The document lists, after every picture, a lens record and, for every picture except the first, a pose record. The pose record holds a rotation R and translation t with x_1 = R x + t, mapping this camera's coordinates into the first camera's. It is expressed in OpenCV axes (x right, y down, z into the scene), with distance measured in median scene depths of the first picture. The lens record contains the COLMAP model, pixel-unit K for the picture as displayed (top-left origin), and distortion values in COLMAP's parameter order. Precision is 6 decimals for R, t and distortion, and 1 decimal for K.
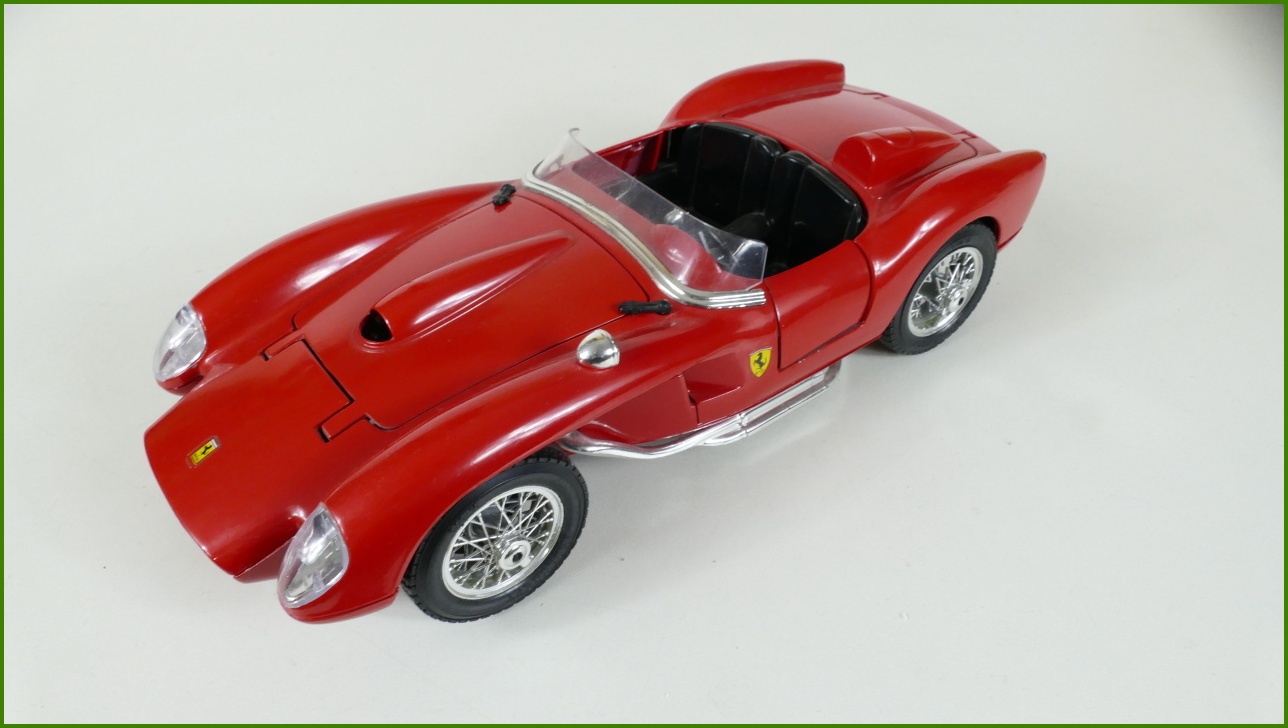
lens RADIAL K [[974.6, 0, 644.0], [0, 974.6, 364.0], [0, 0, 1]] dist [0.001587, -0.001369]
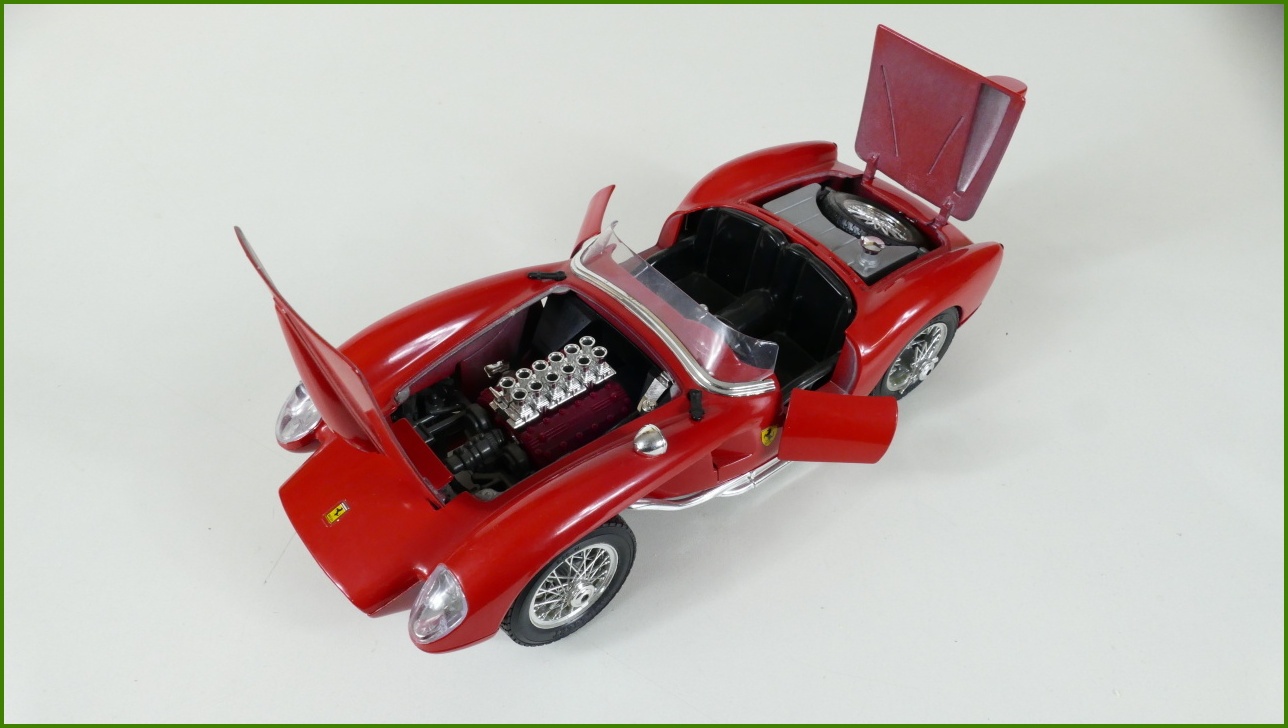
lens RADIAL K [[1001.0, 0, 644.0], [0, 1001.0, 364.0], [0, 0, 1]] dist [-0.000281, 0.001121]
pose [[0.998873, 0.016856, 0.044376, -0.102487], [-0.020220, 0.996866, 0.076483, -0.193017], [-0.042947, -0.077294, 0.996083, -0.274476]]
